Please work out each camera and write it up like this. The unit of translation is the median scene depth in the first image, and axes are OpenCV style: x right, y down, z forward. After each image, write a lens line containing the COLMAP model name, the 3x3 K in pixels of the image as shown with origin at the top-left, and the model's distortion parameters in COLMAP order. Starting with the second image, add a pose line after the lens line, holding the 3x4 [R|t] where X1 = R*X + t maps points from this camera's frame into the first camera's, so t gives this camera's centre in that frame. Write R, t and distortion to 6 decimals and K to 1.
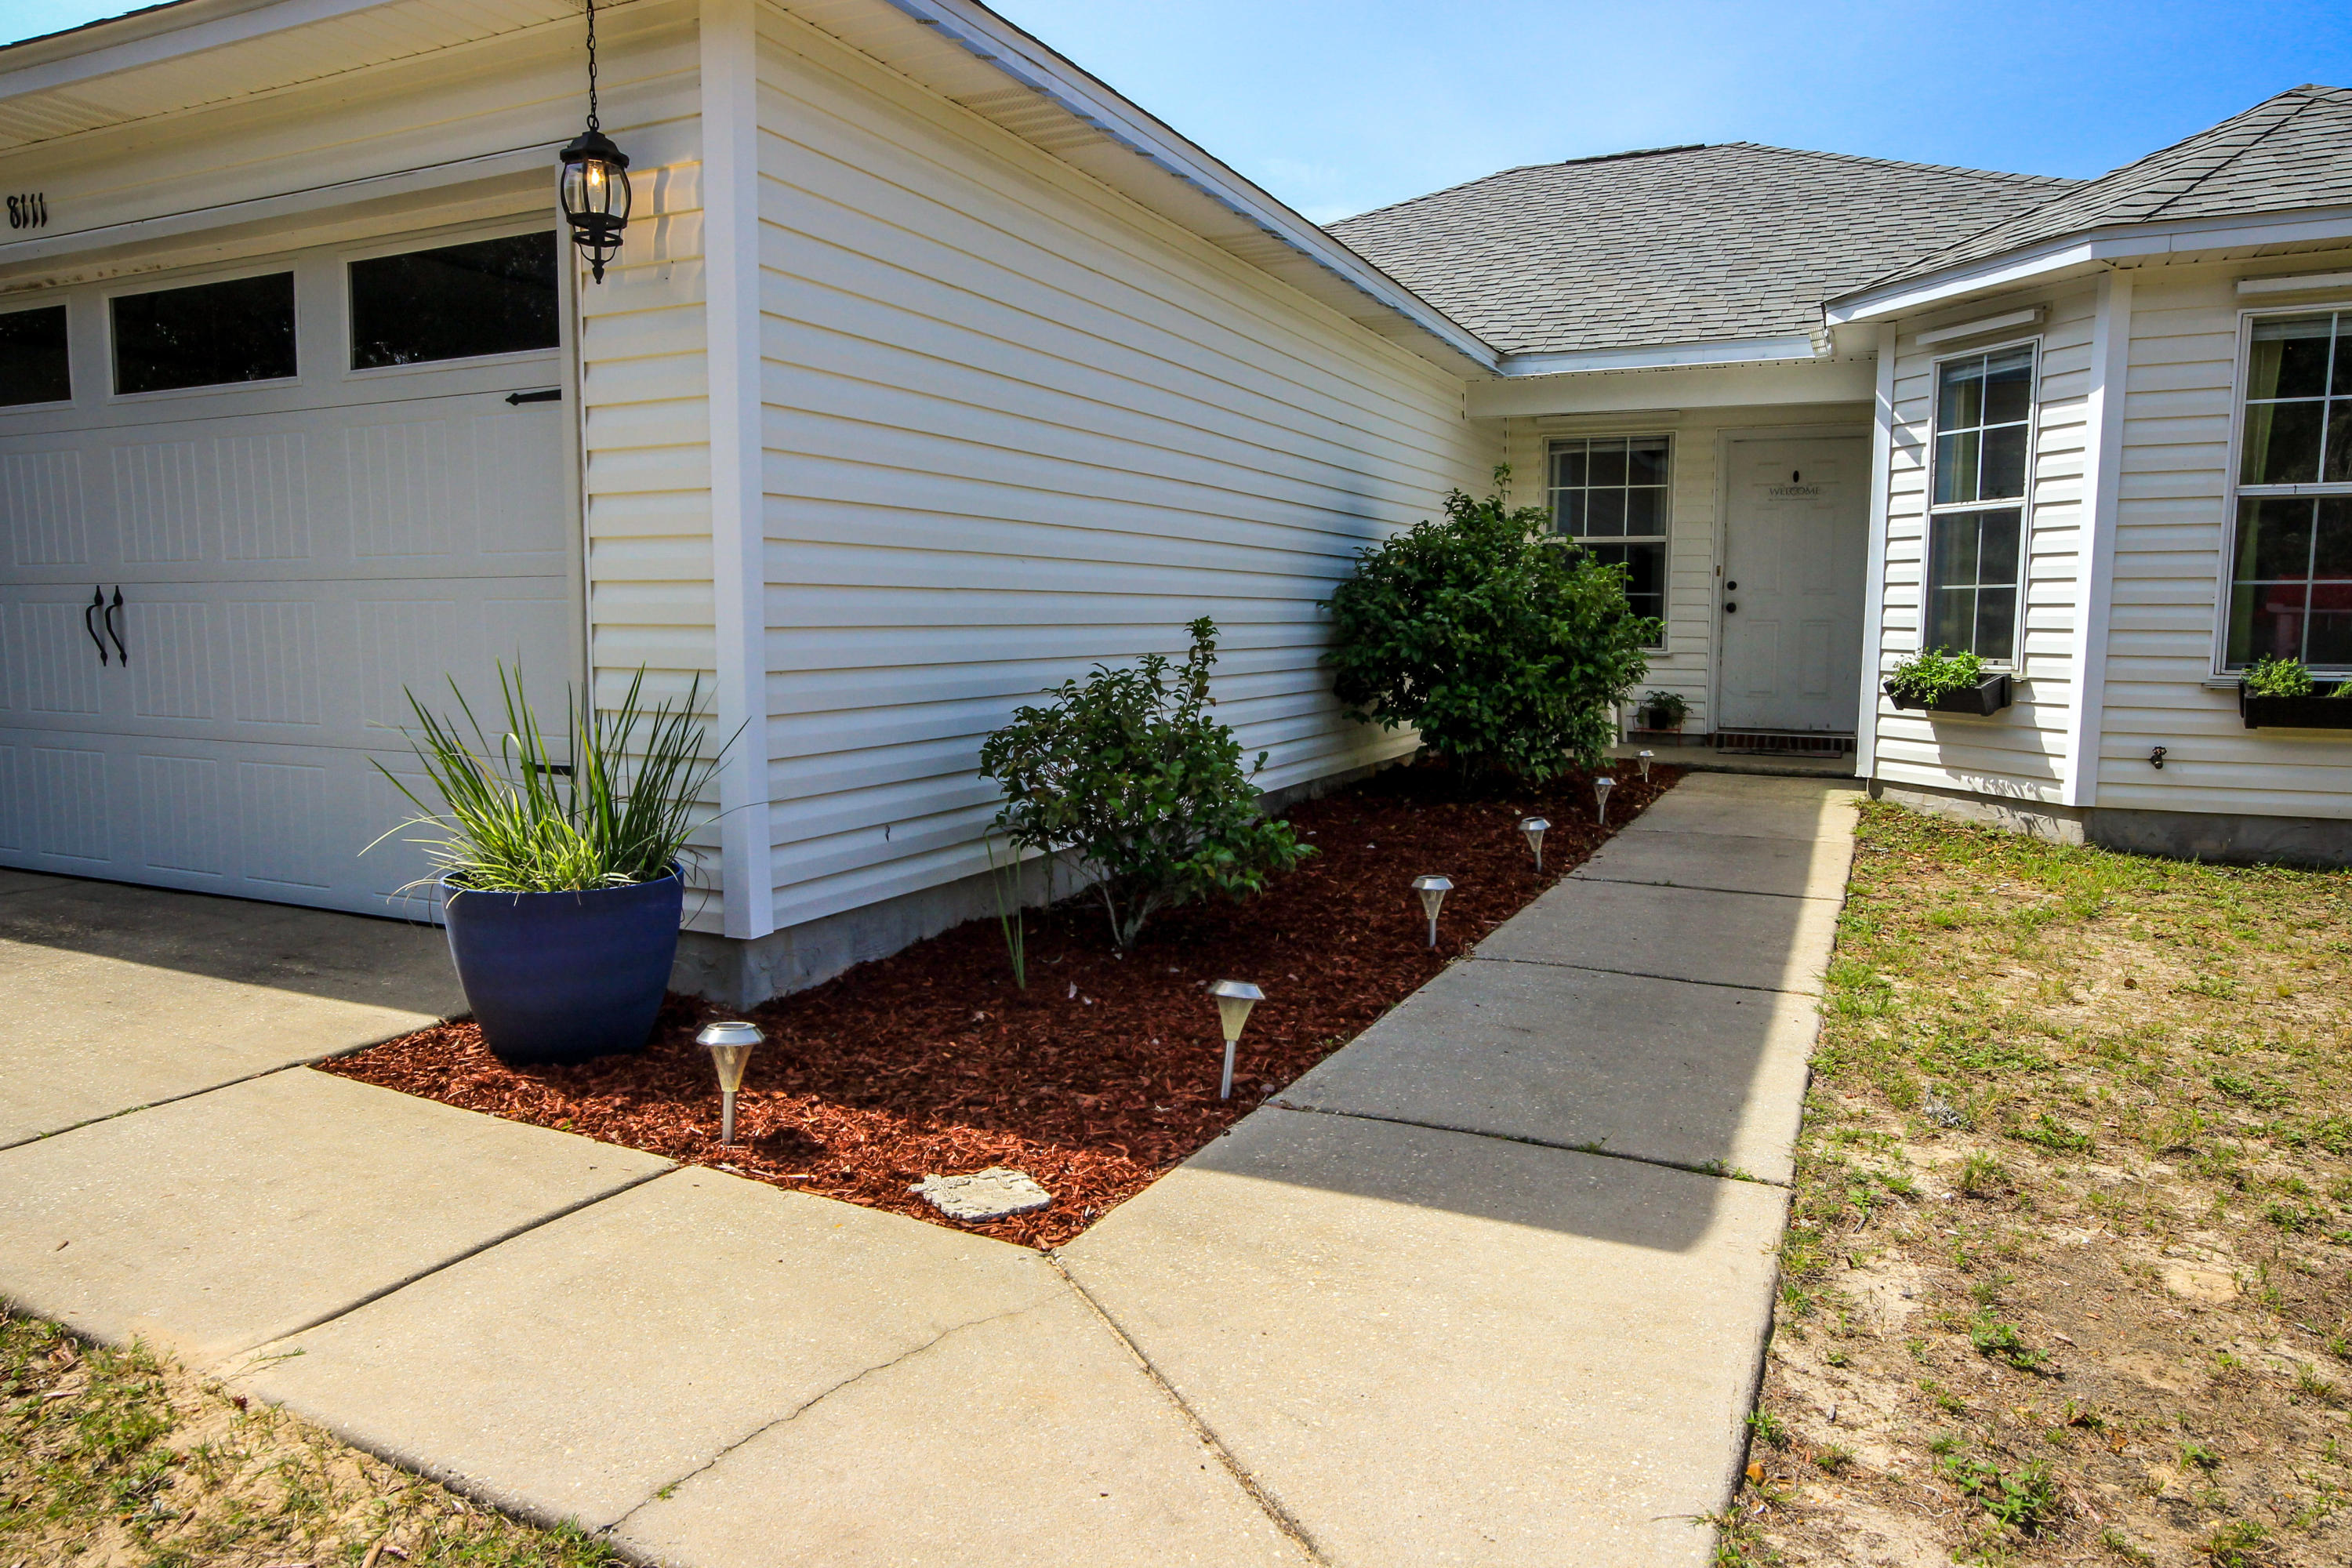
lens RADIAL K [[1510.4, 0, 1176.0], [0, 1510.4, 784.0], [0, 0, 1]] dist [-0.054619, 0.050910]
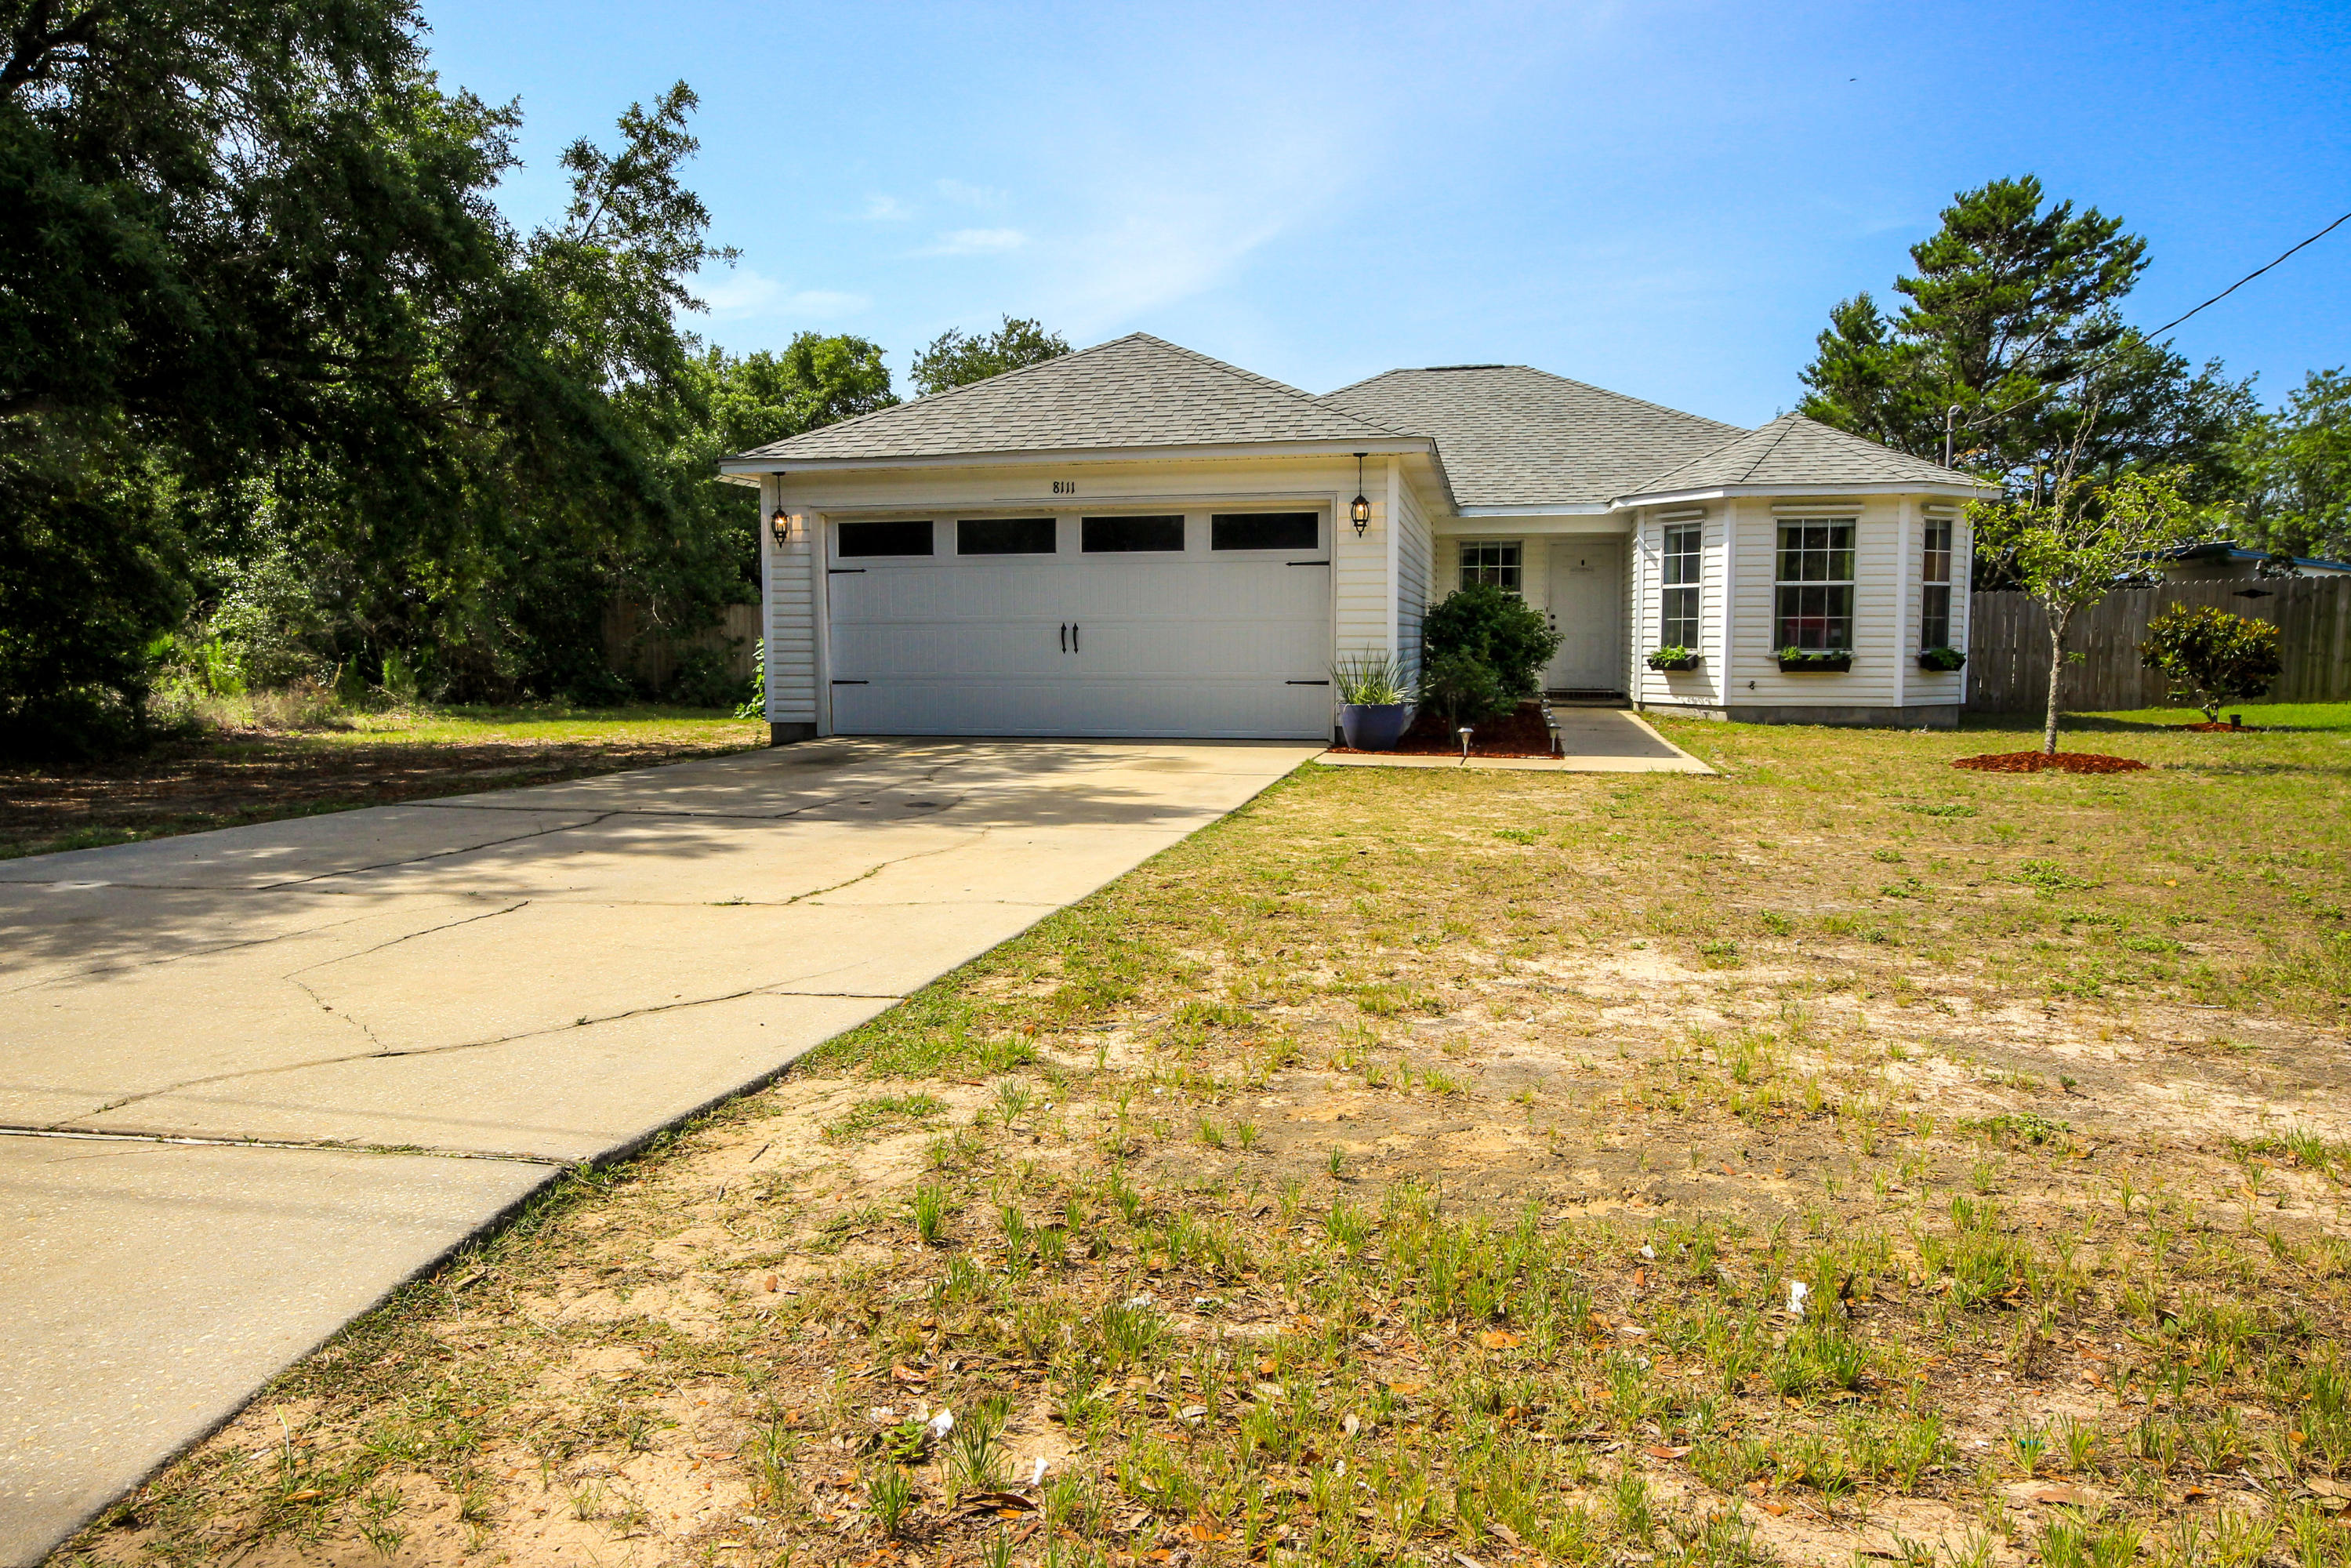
lens RADIAL K [[1509.8, 0, 1175.5], [0, 1509.8, 784.0], [0, 0, 1]] dist [-0.054619, 0.050910]
pose [[0.974325, -0.029926, 0.223151, -0.834573], [0.033098, 0.999397, -0.010491, 0.136718], [-0.222702, 0.017607, 0.974728, -1.213090]]
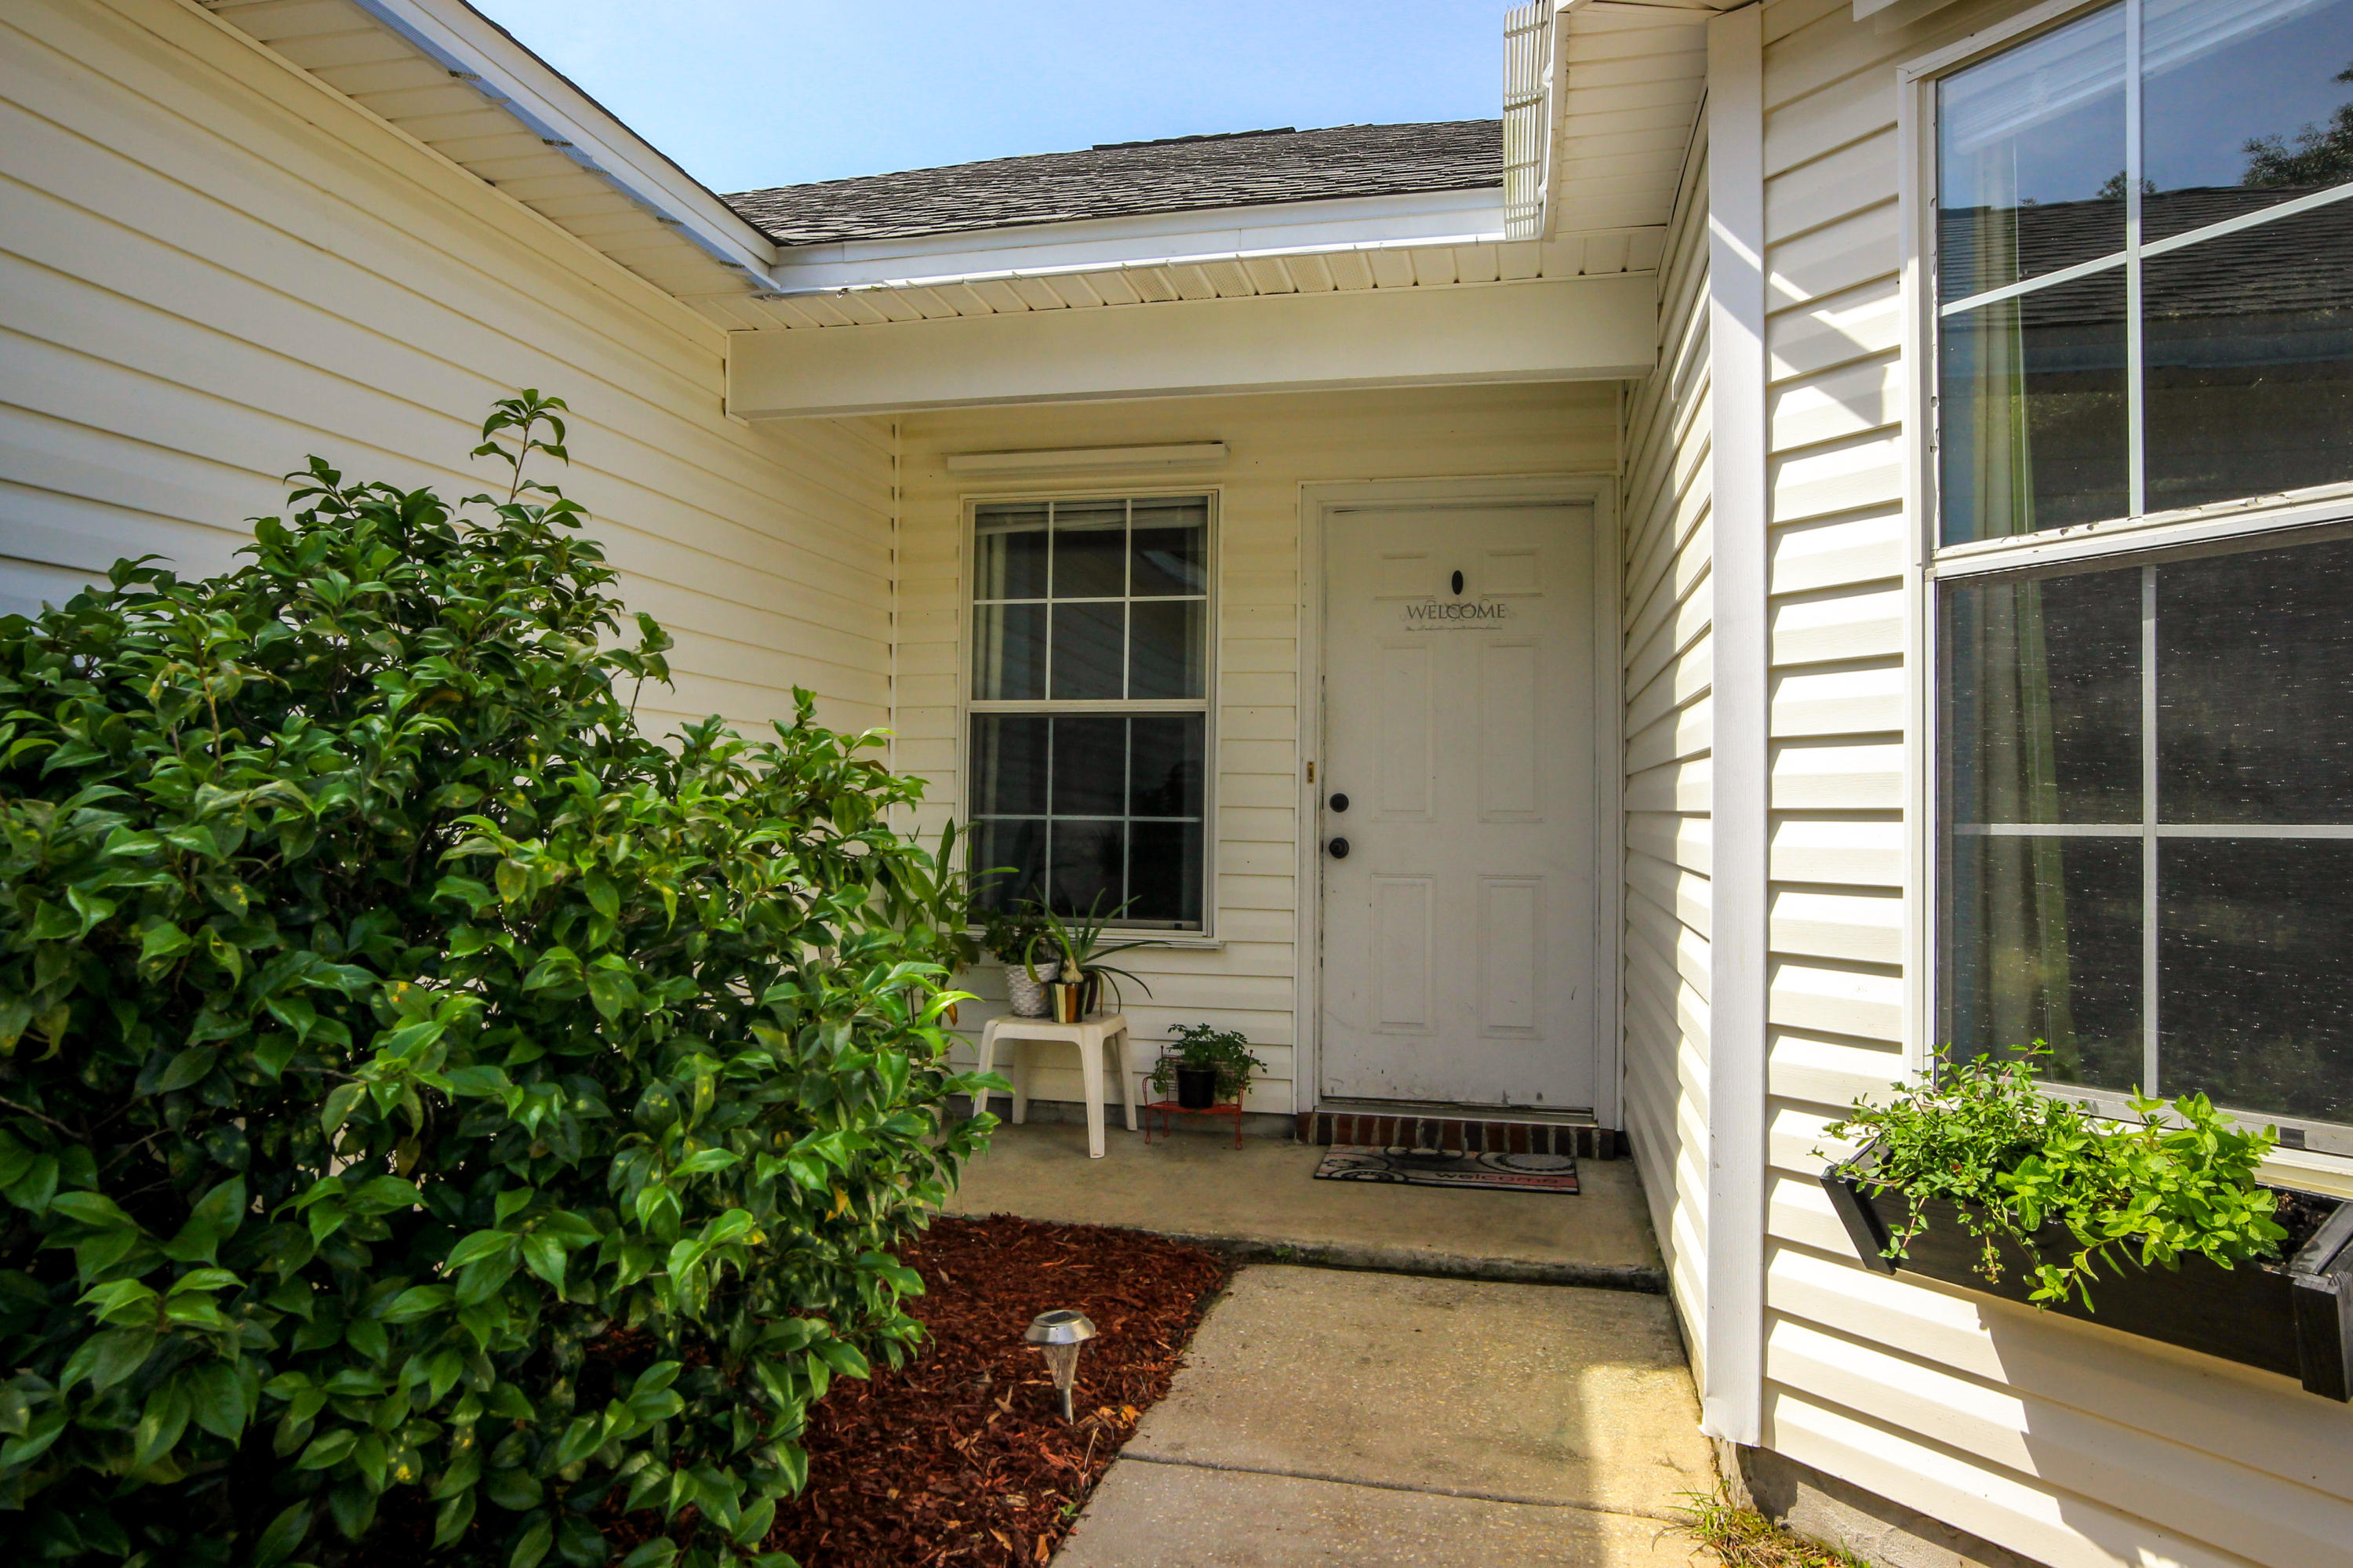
lens RADIAL K [[1511.1, 0, 1176.5], [0, 1511.1, 784.0], [0, 0, 1]] dist [-0.054619, 0.050910]
pose [[0.975686, 0.013116, 0.218778, 0.312998], [0.016244, 0.991135, -0.131861, -0.110165], [-0.218568, 0.132209, 0.966824, 0.793358]]
